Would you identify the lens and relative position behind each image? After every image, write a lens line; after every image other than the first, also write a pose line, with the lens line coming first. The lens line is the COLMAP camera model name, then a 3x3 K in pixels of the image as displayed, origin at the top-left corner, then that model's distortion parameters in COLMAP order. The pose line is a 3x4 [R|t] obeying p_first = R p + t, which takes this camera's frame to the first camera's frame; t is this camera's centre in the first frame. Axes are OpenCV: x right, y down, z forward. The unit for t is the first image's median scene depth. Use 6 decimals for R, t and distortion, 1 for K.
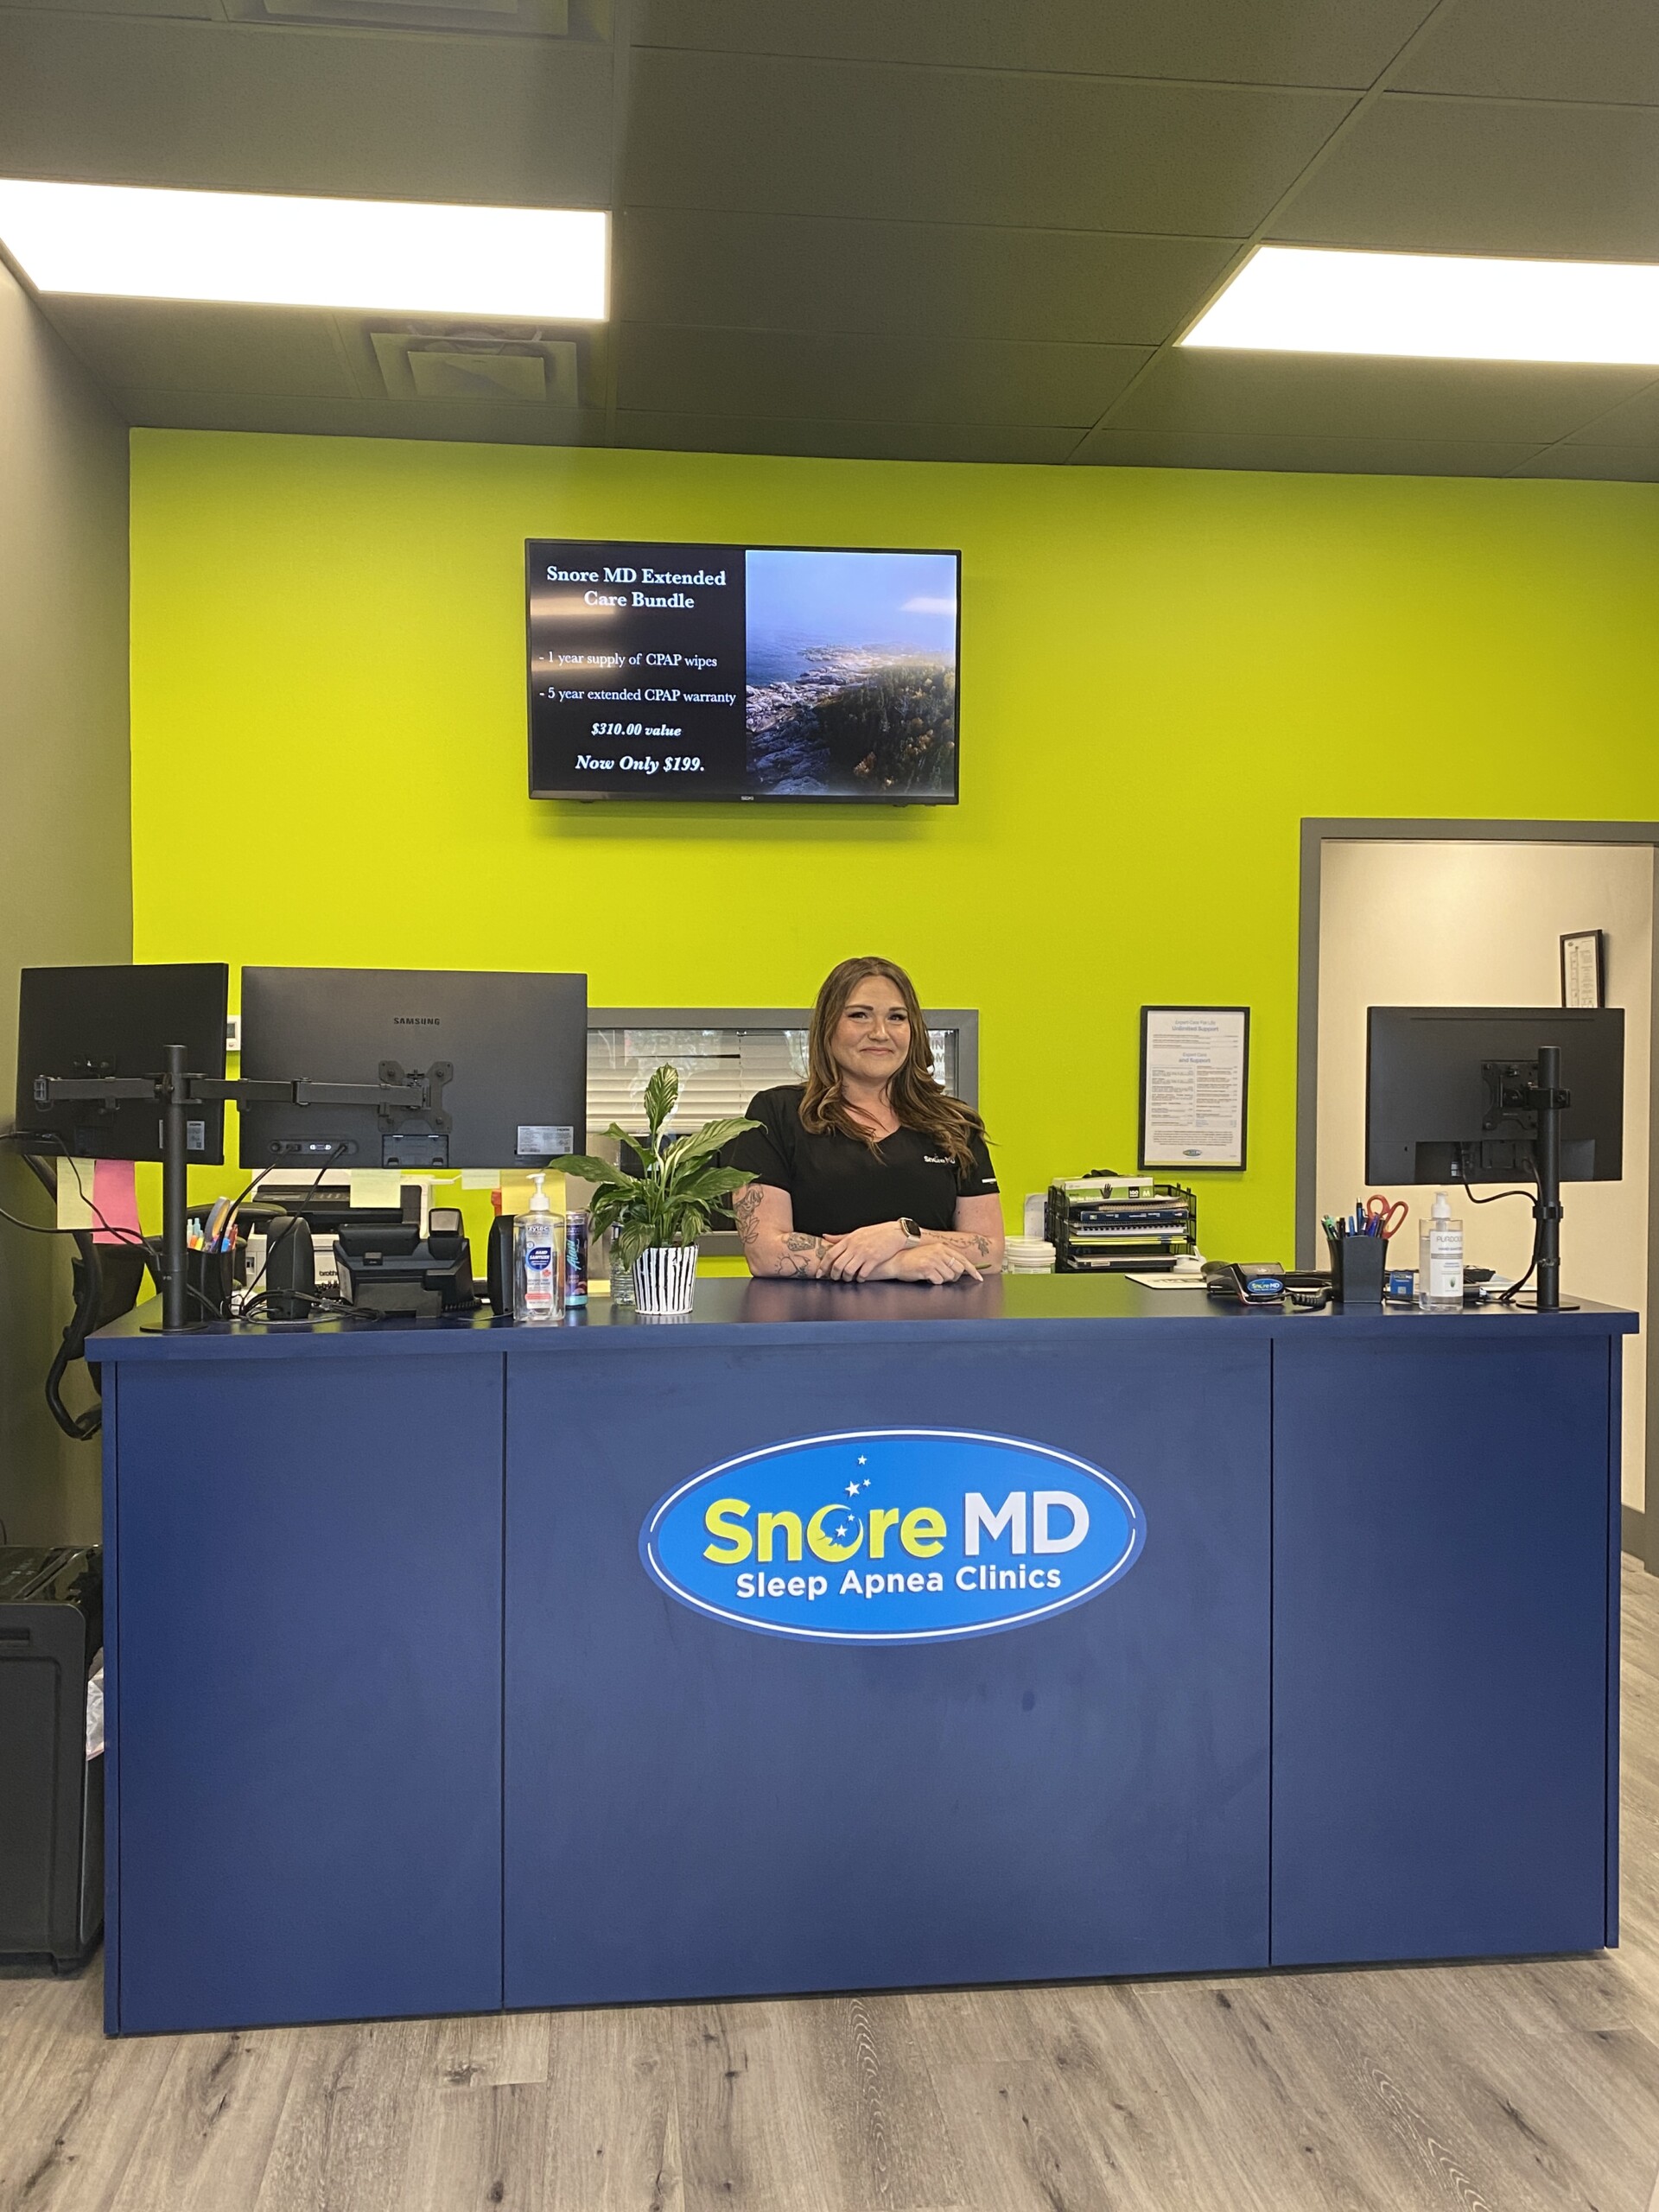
lens RADIAL K [[1993.4, 0, 856.9], [0, 1993.4, 1090.7], [0, 0, 1]] dist [0.055275, -0.009890]
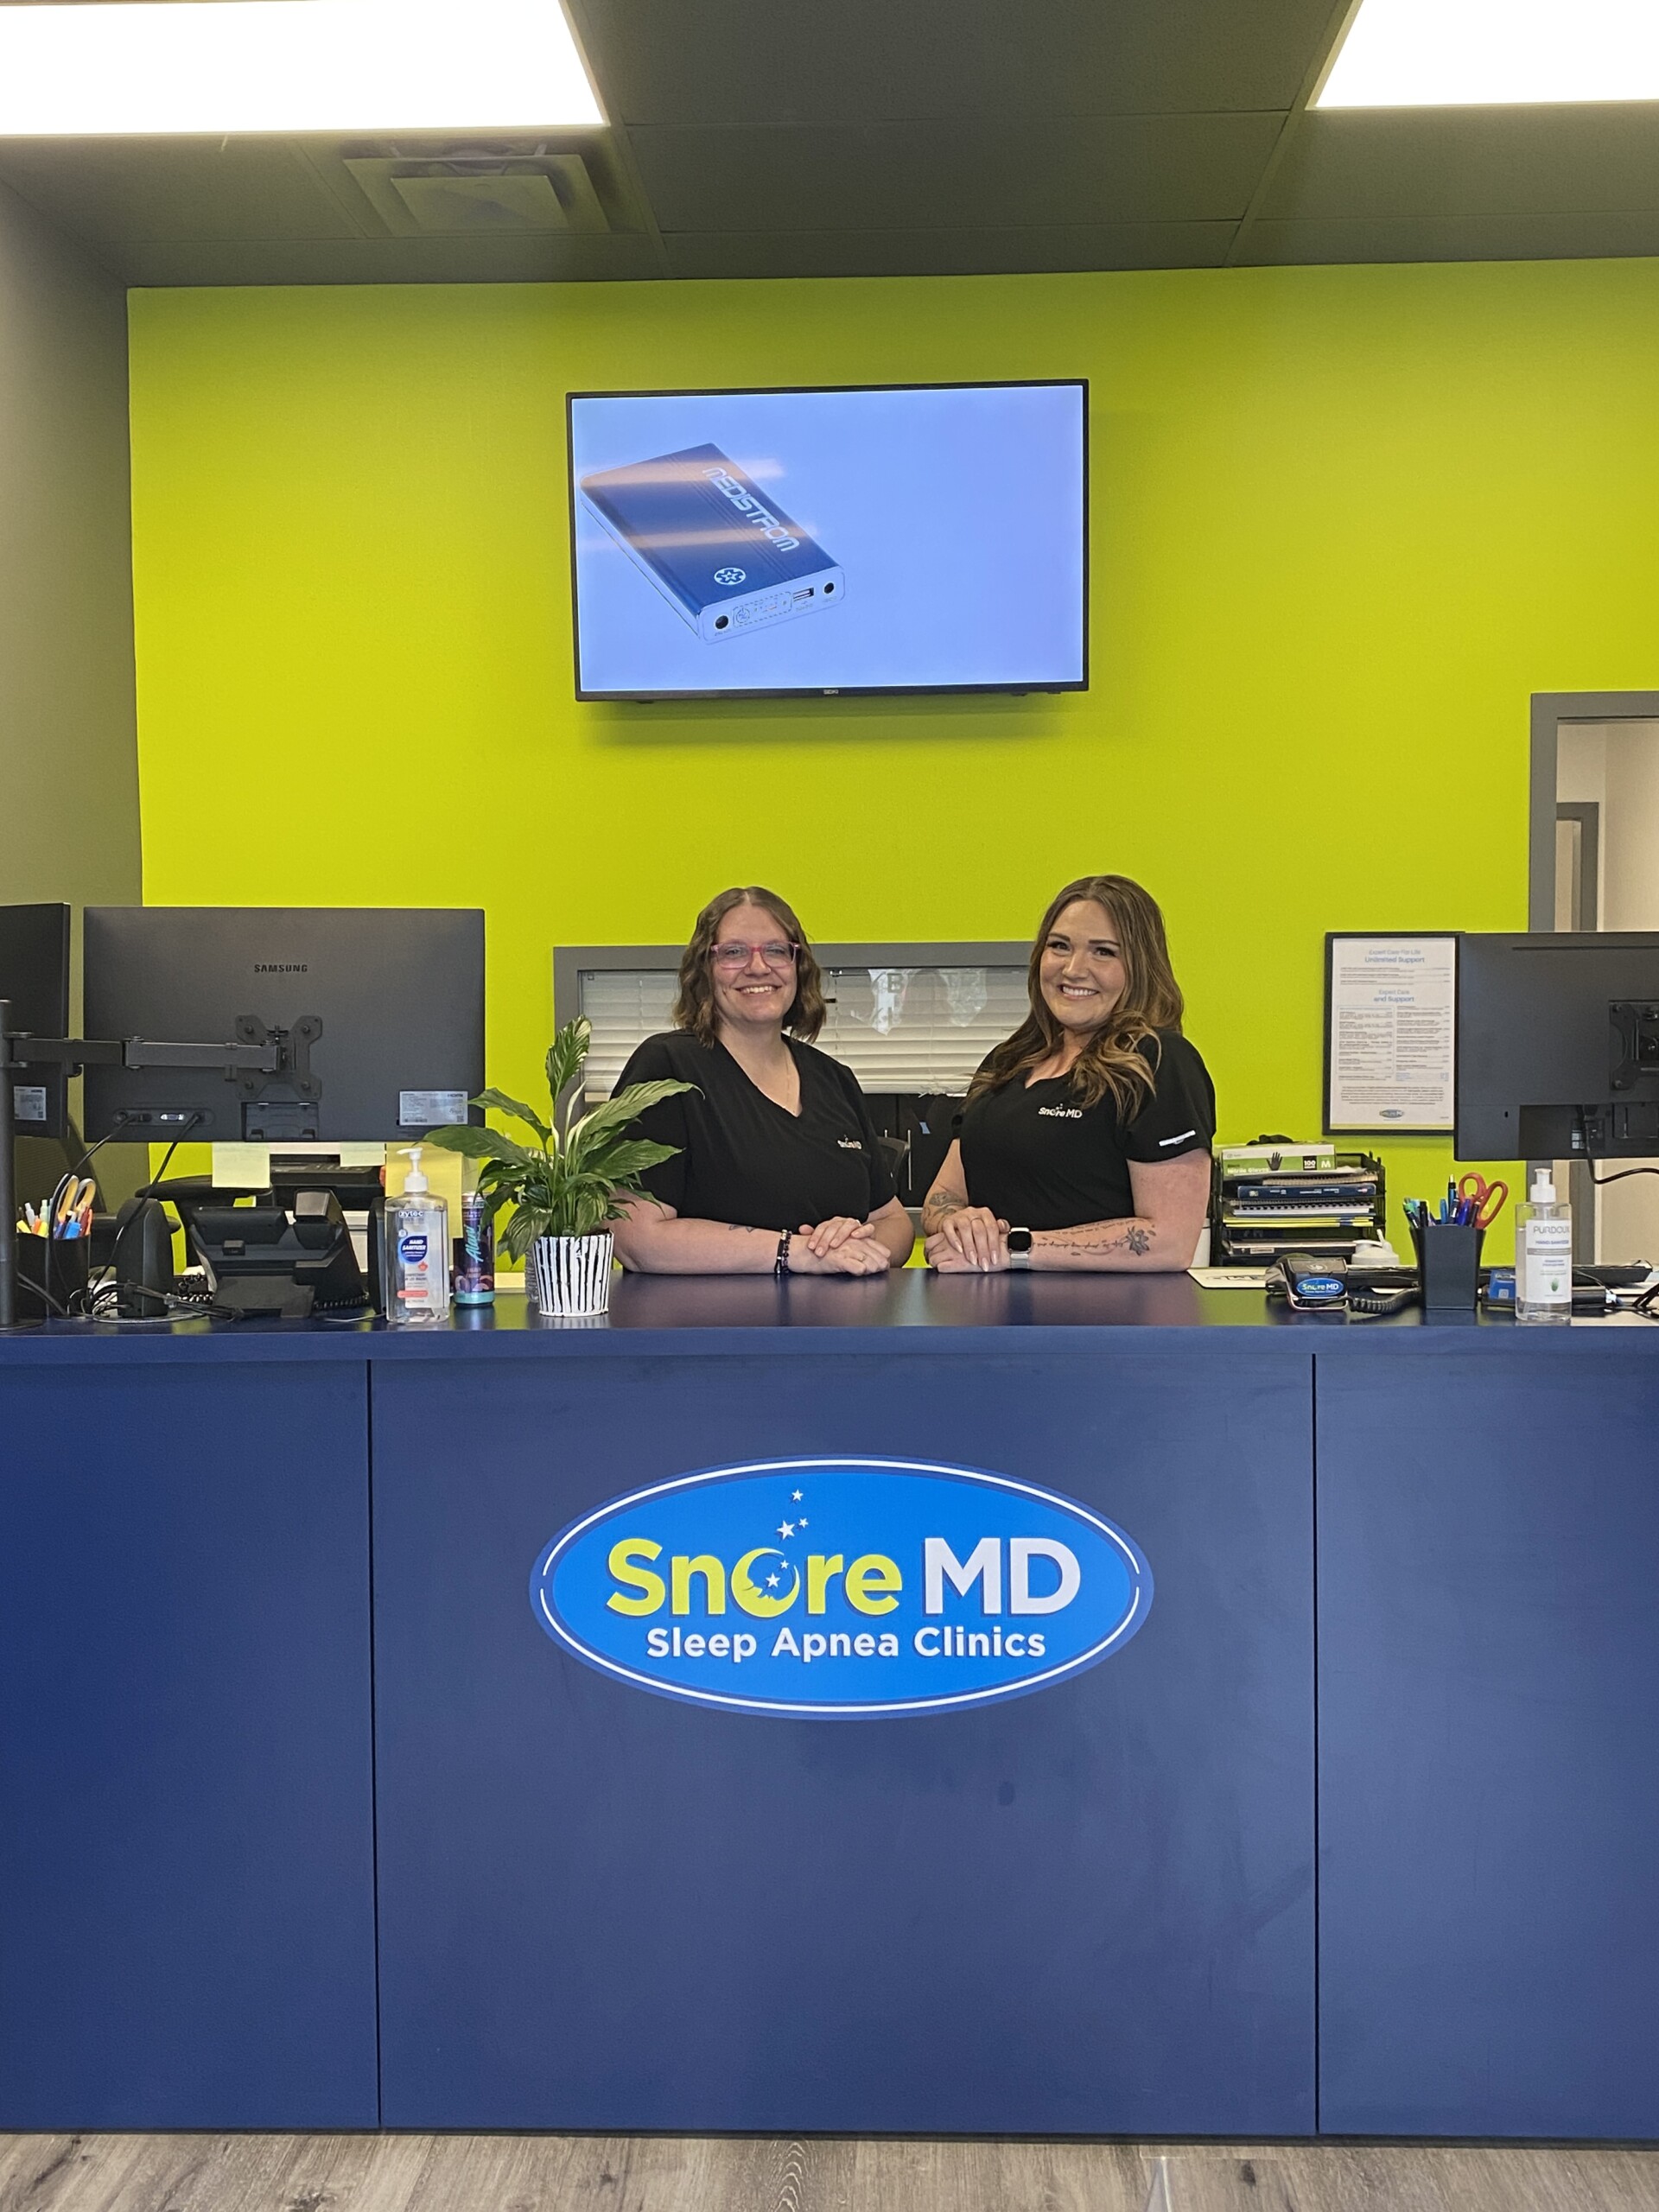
lens RADIAL K [[2351.1, 0, 714.4], [0, 2351.1, 1086.3], [0, 0, 1]] dist [0.049631, 0.000000]
pose [[0.988628, -0.005264, -0.150287, 0.114595], [0.008308, 0.999773, 0.019636, -0.002956], [0.150150, -0.020662, 0.988447, 0.038516]]
